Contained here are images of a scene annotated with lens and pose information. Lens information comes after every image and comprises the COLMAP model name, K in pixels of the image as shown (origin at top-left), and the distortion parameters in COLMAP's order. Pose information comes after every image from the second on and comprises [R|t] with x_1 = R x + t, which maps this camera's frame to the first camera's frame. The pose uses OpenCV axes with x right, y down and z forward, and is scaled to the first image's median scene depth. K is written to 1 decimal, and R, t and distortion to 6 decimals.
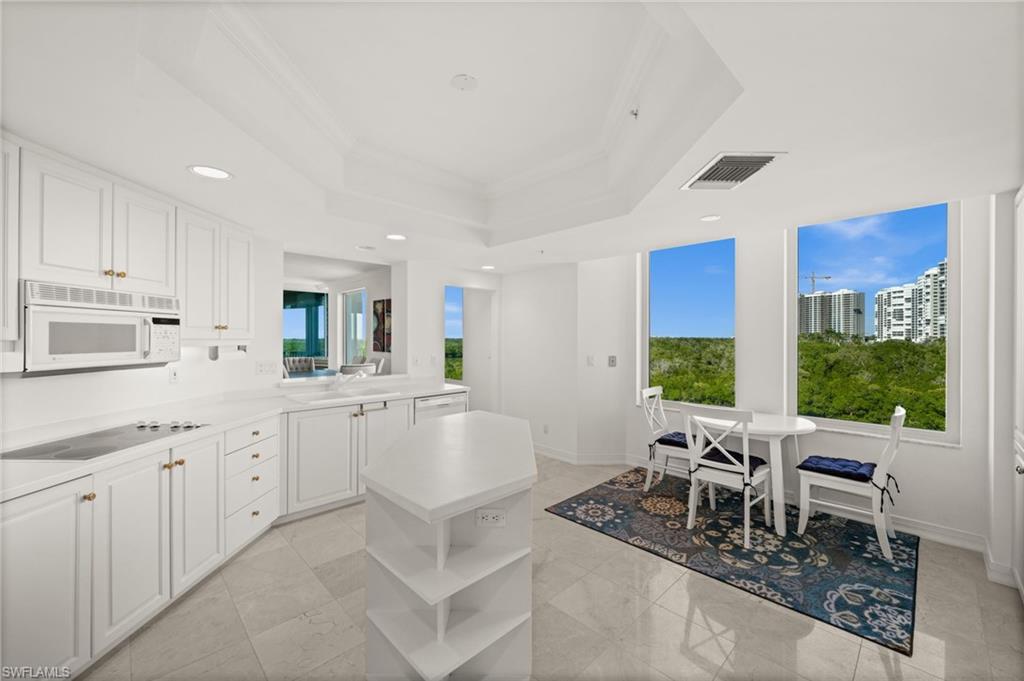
lens RADIAL K [[405.2, 0, 509.4], [0, 405.2, 335.9], [0, 0, 1]] dist [0.003359, -0.000394]
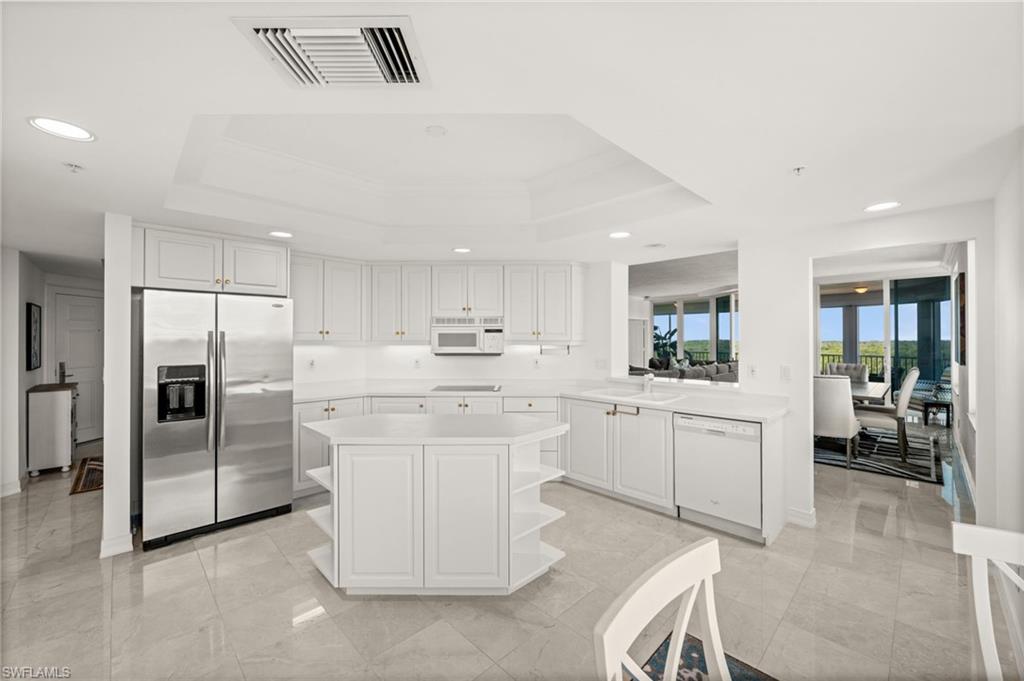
lens RADIAL K [[405.2, 0, 513.8], [0, 405.2, 340.0], [0, 0, 1]] dist [0.003359, -0.000394]
pose [[0.003567, -0.009793, -0.999946, 1.003499], [-0.001882, 0.999950, -0.009800, 0.023125], [0.999992, 0.001916, 0.003548, 1.115770]]
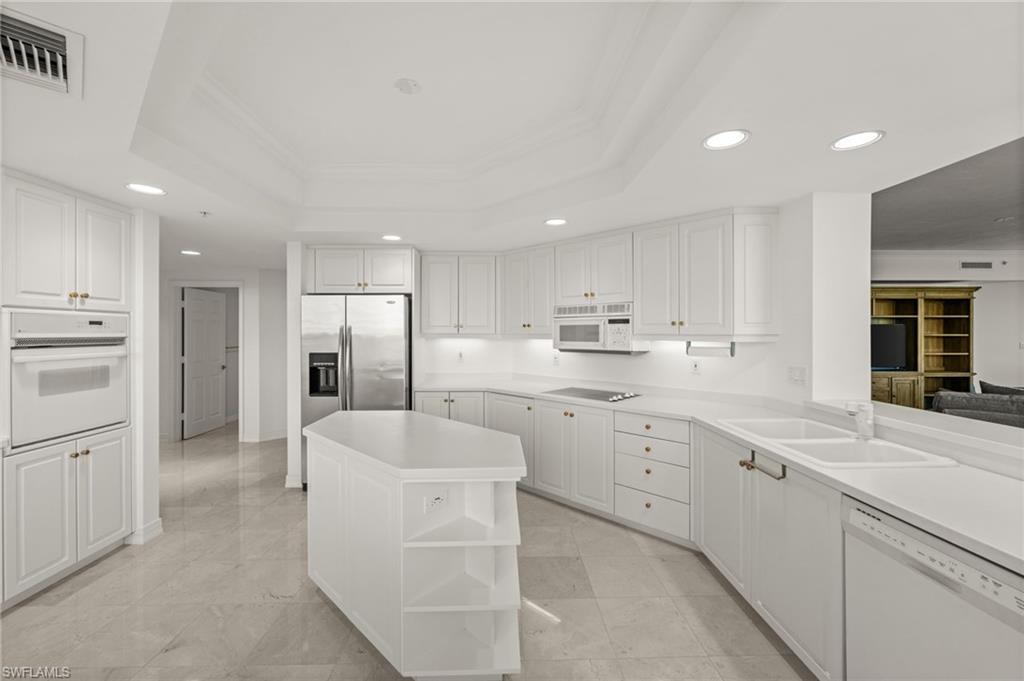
lens RADIAL K [[405.2, 0, 513.3], [0, 405.2, 337.6], [0, 0, 1]] dist [0.003359, -0.000394]
pose [[-0.674773, -0.003160, -0.738019, 0.423970], [-0.009193, 0.999949, 0.004124, 0.017002], [0.737968, 0.009567, -0.674768, 1.713217]]
